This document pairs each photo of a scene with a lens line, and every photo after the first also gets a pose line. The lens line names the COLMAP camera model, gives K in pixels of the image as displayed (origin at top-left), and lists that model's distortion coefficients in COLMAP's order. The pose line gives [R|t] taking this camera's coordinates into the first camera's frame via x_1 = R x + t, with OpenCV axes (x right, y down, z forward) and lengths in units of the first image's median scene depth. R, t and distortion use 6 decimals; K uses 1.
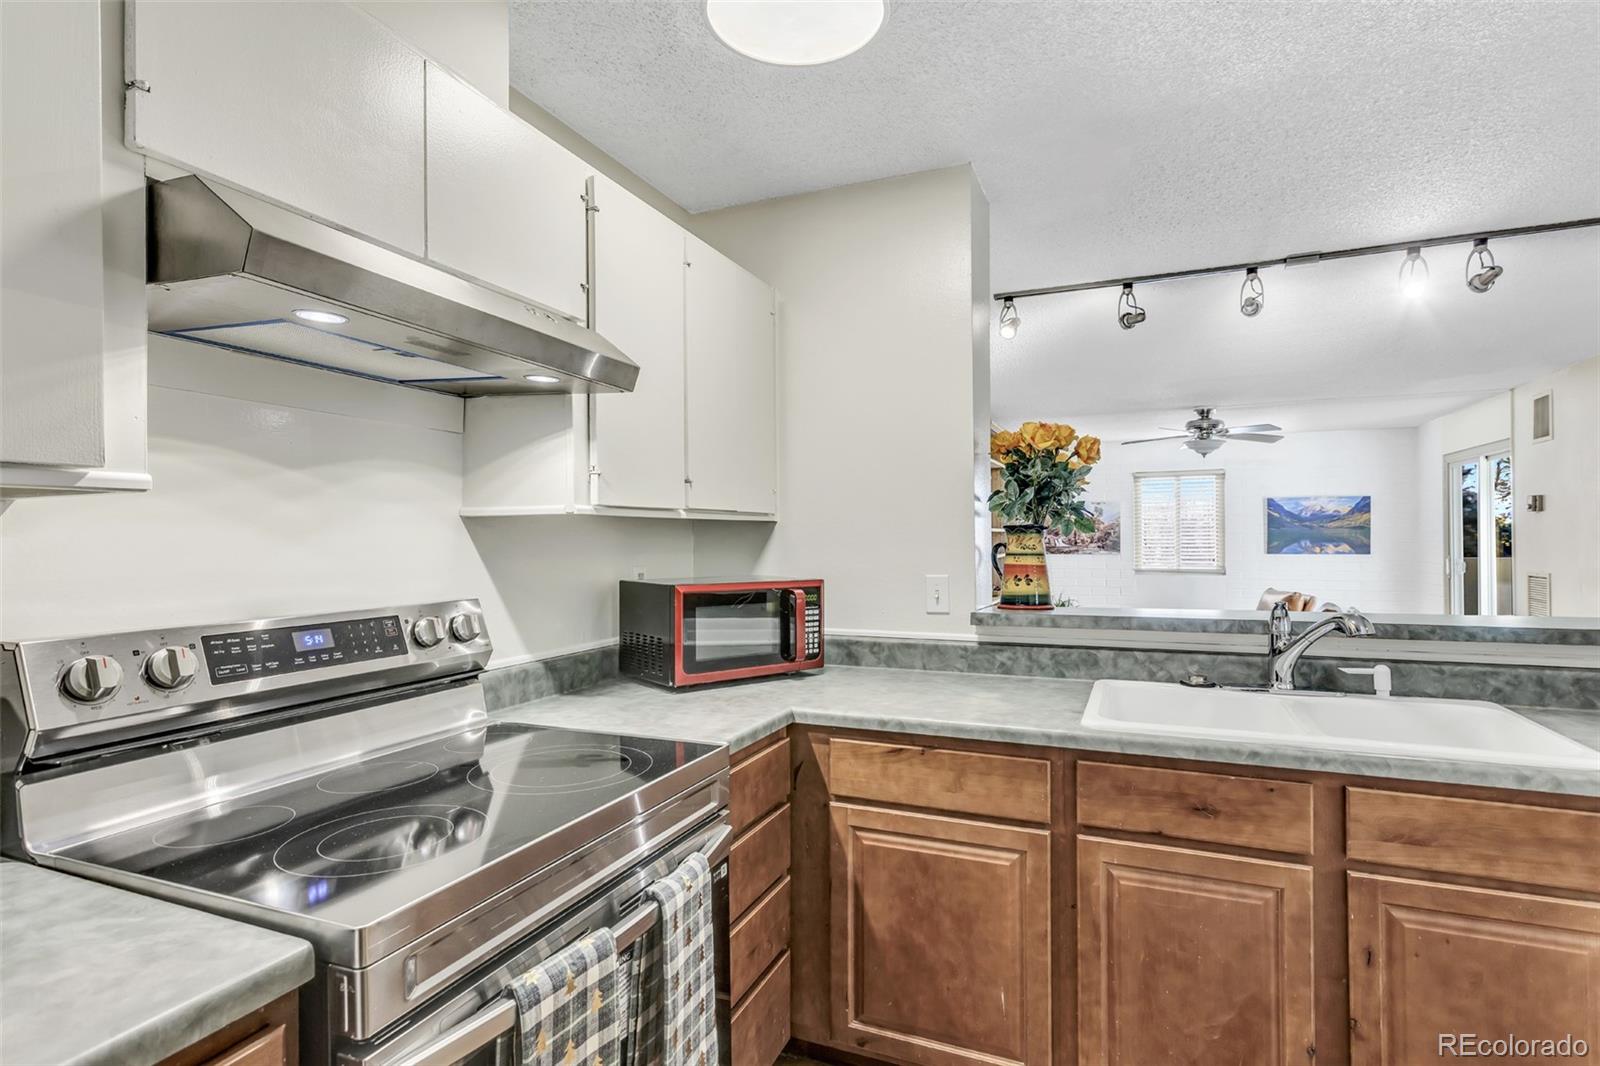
lens RADIAL K [[788.0, 0, 772.3], [0, 788.0, 540.0], [0, 0, 1]] dist [0.000832, -0.000120]
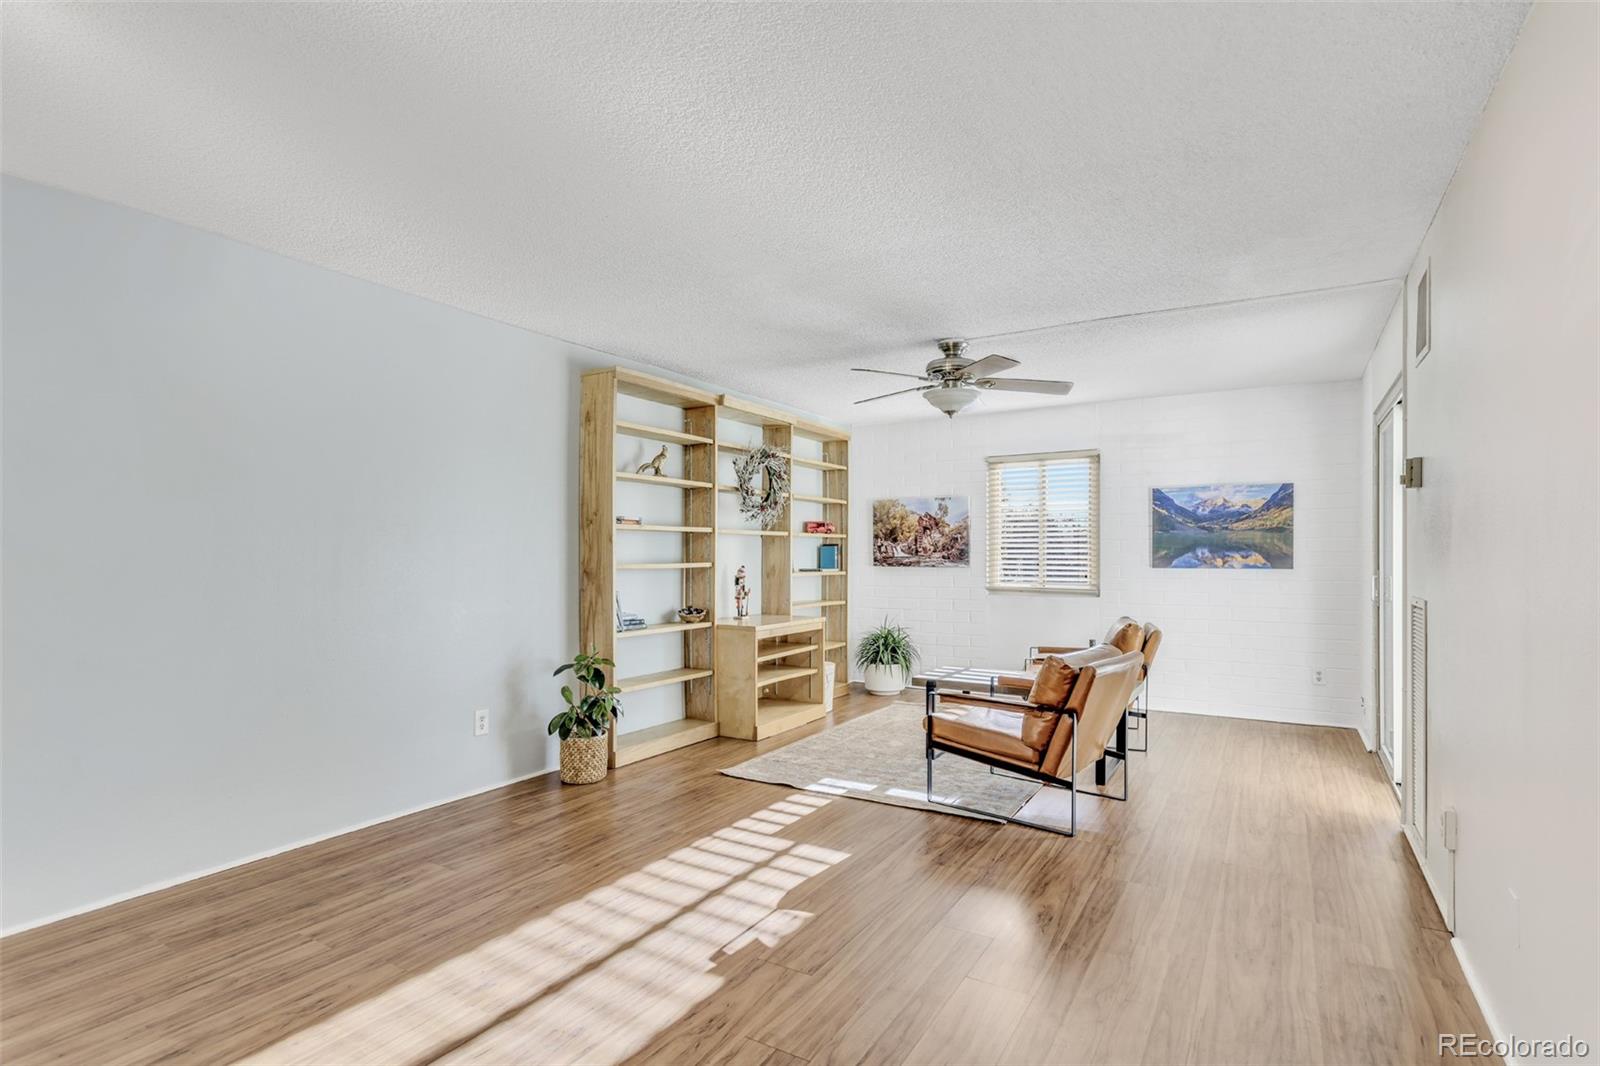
lens RADIAL K [[788.0, 0, 804.3], [0, 788.0, 561.5], [0, 0, 1]] dist [0.000832, -0.000120]
pose [[0.993969, 0.006742, -0.109453, 1.453063], [-0.006050, 0.999960, 0.006654, 0.034897], [0.109494, -0.005952, 0.993970, 0.968805]]
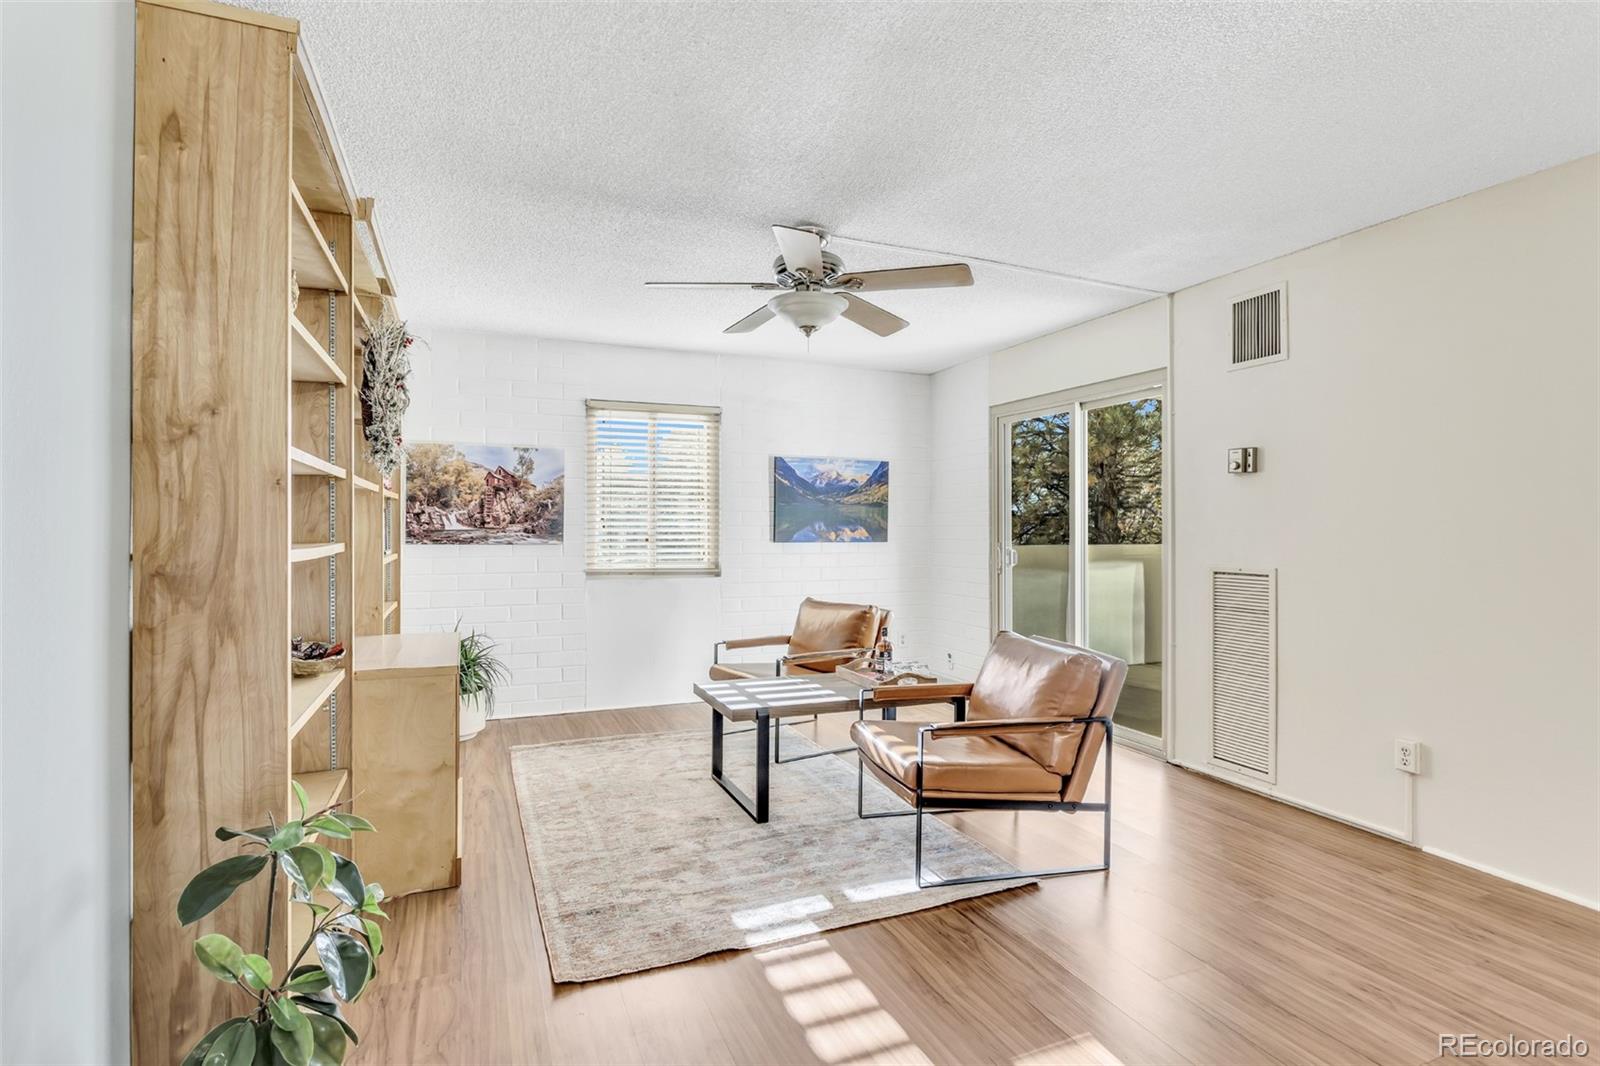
lens RADIAL K [[788.0, 0, 783.6], [0, 788.0, 527.5], [0, 0, 1]] dist [0.000832, -0.000120]
pose [[0.682223, 0.009457, 0.731083, 0.565857], [-0.005974, 0.999955, -0.007360, 0.038522], [-0.731120, 0.000653, 0.682249, 2.014136]]
